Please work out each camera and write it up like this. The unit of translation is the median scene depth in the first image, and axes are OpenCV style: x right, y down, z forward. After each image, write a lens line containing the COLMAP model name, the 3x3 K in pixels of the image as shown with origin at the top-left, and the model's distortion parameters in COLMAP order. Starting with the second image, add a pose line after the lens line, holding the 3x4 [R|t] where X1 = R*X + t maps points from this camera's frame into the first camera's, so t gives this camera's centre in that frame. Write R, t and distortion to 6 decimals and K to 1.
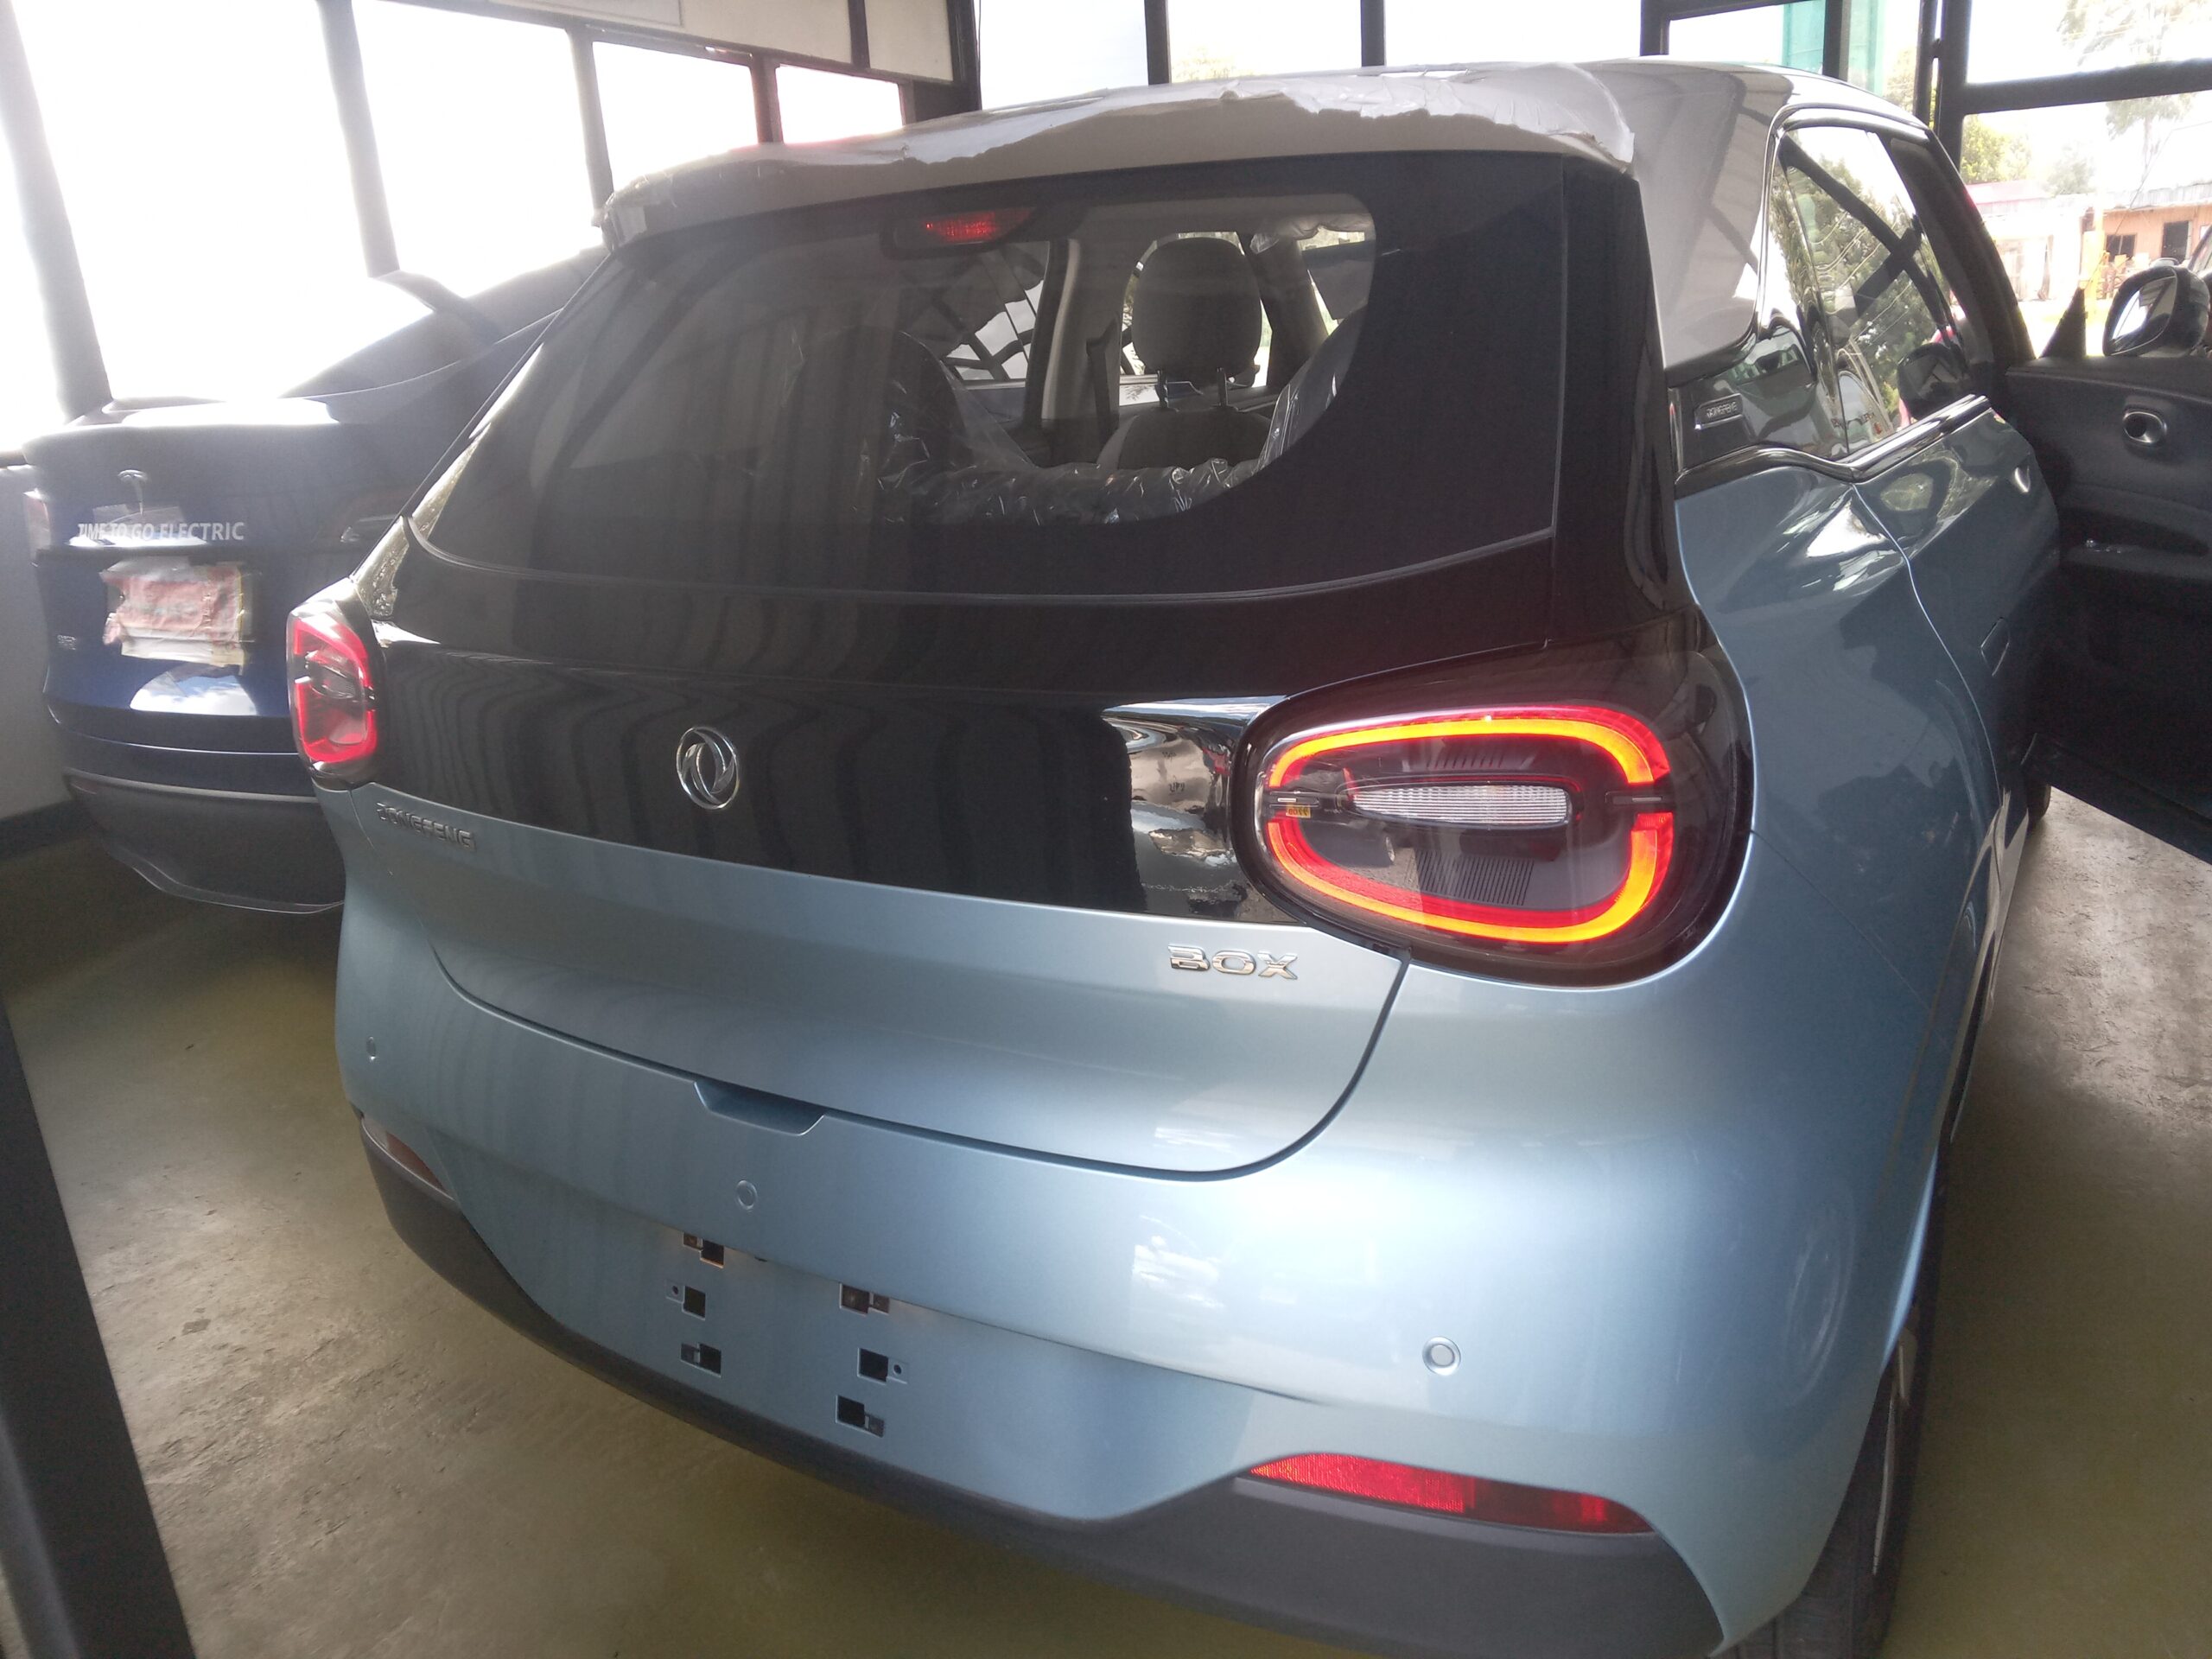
lens RADIAL K [[1607.5, 0, 1107.7], [0, 1607.5, 840.2], [0, 0, 1]] dist [0.046305, -0.082320]
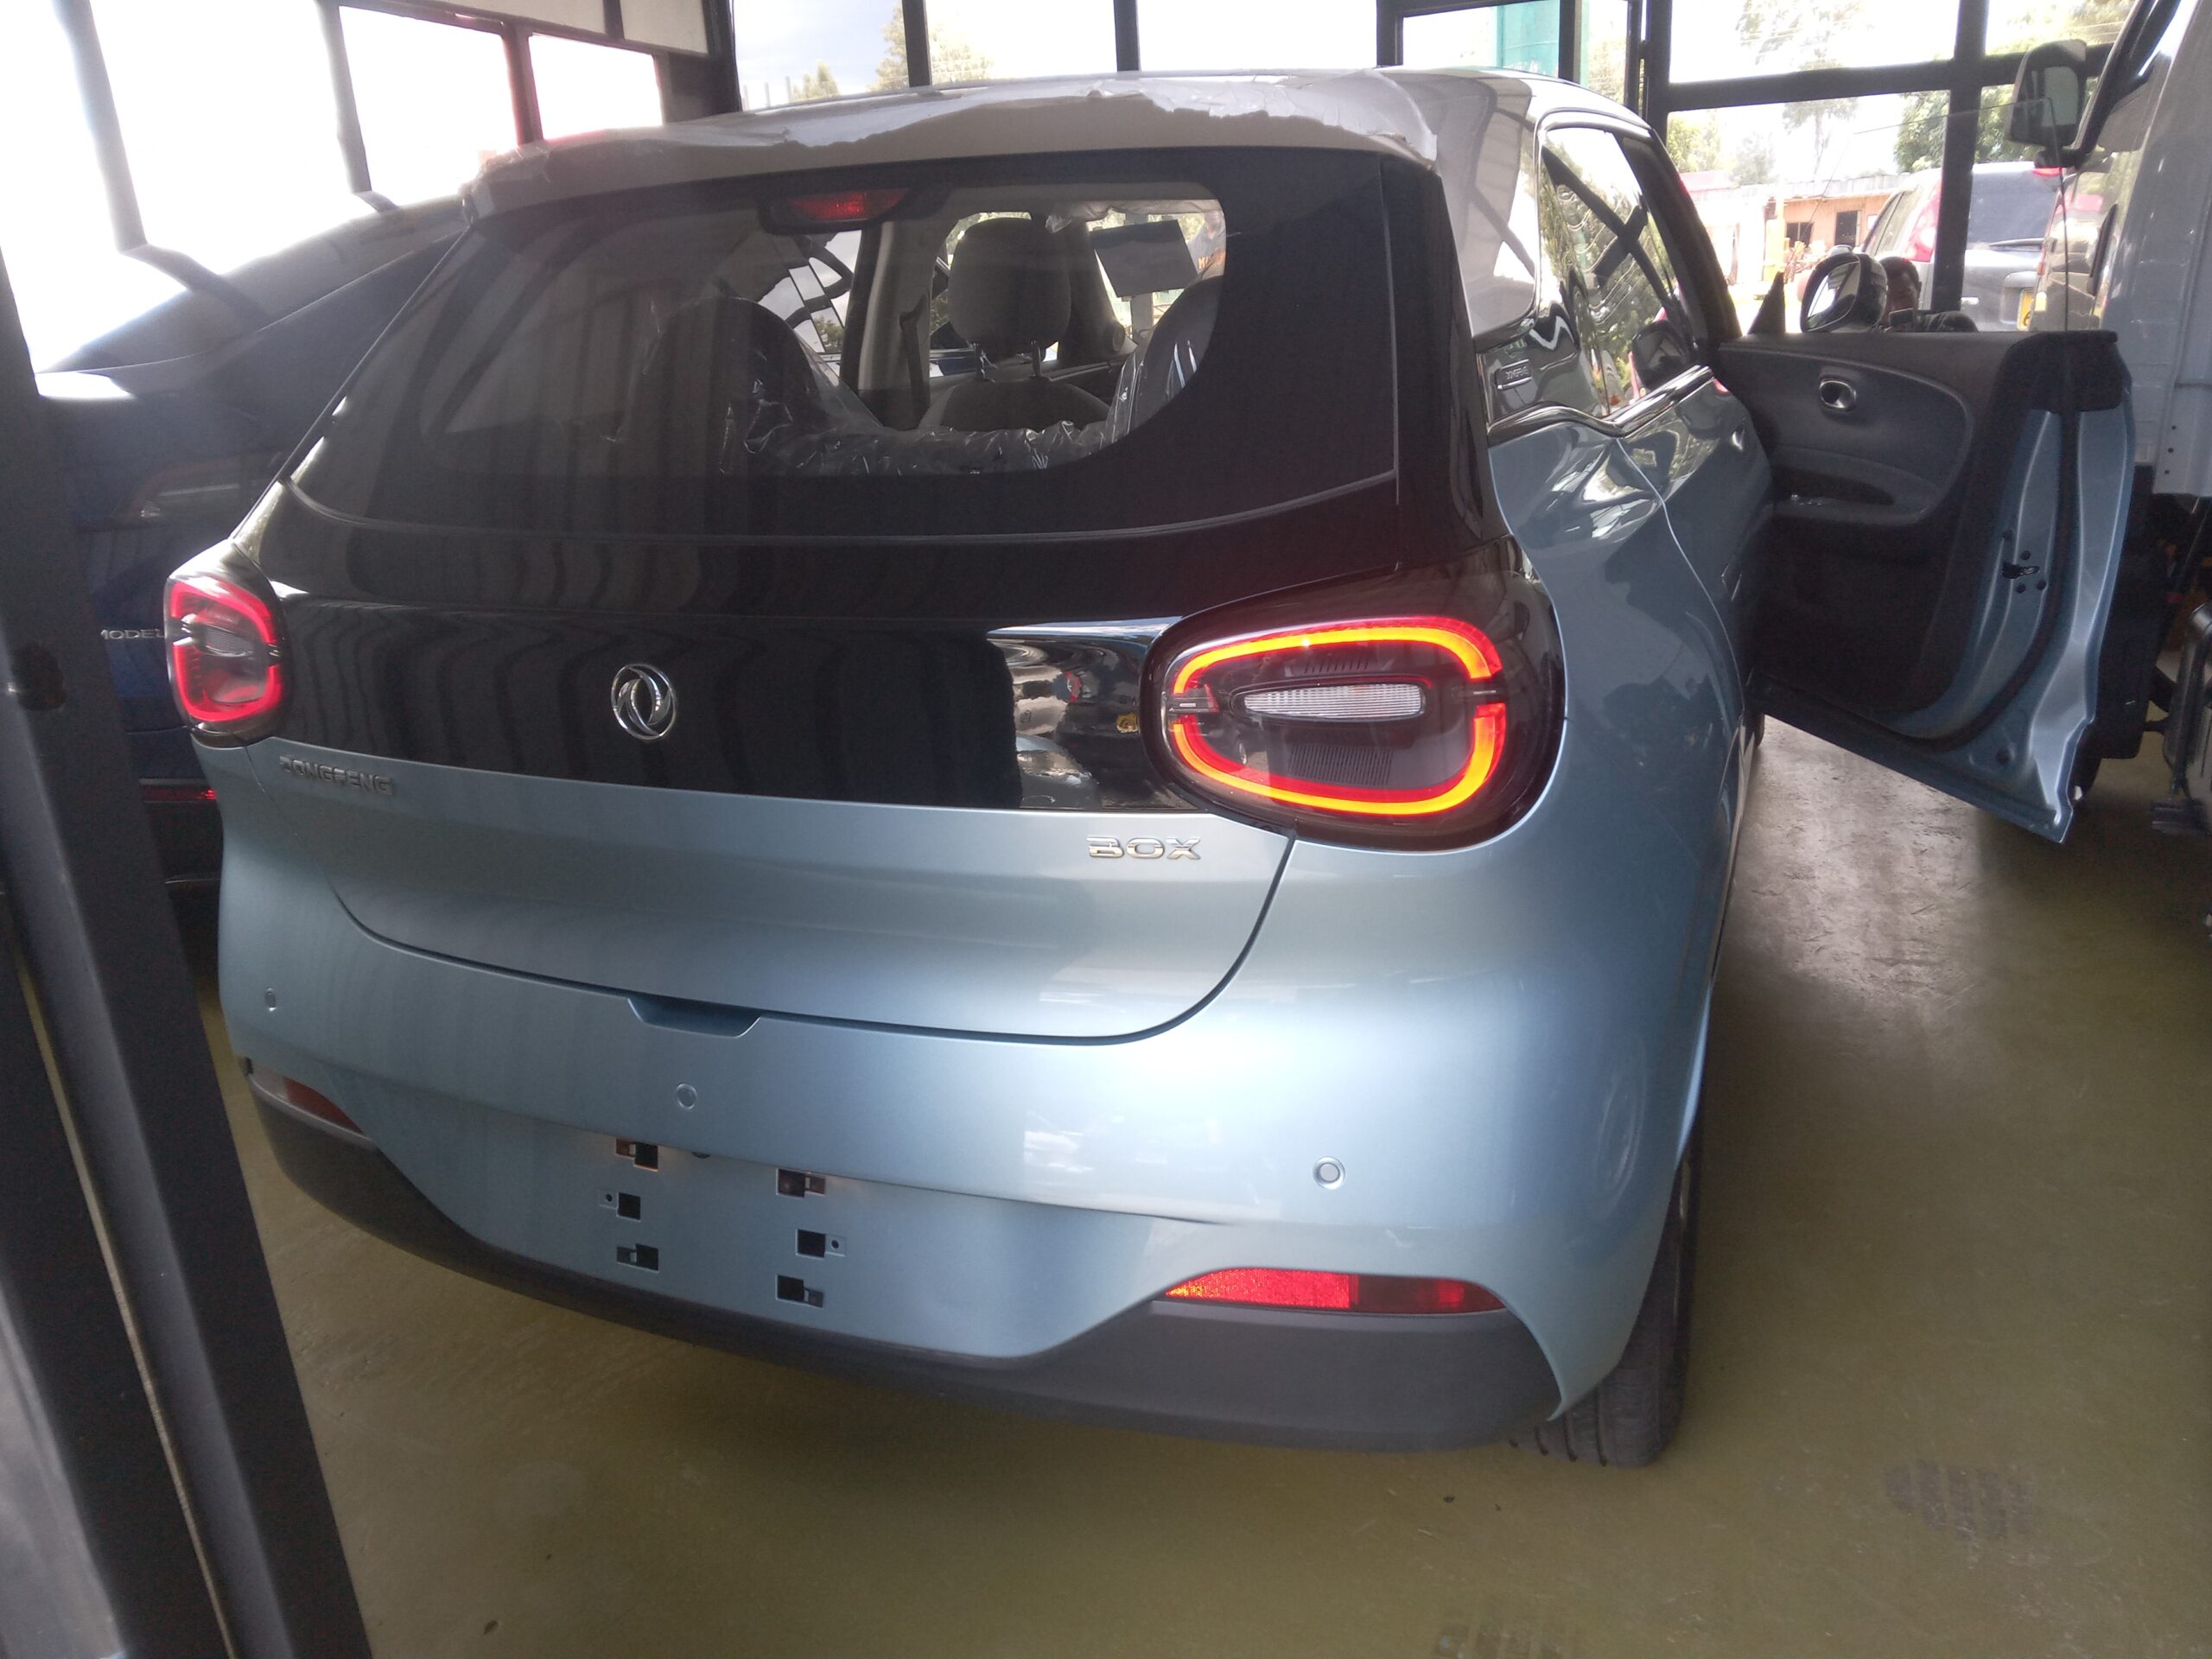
lens RADIAL K [[1607.2, 0, 1105.0], [0, 1607.2, 835.9], [0, 0, 1]] dist [0.053160, -0.086407]
pose [[0.988432, -0.041064, 0.146000, -0.077440], [0.039767, 0.999139, 0.011792, 0.034010], [-0.146358, -0.005849, 0.989214, -0.093824]]
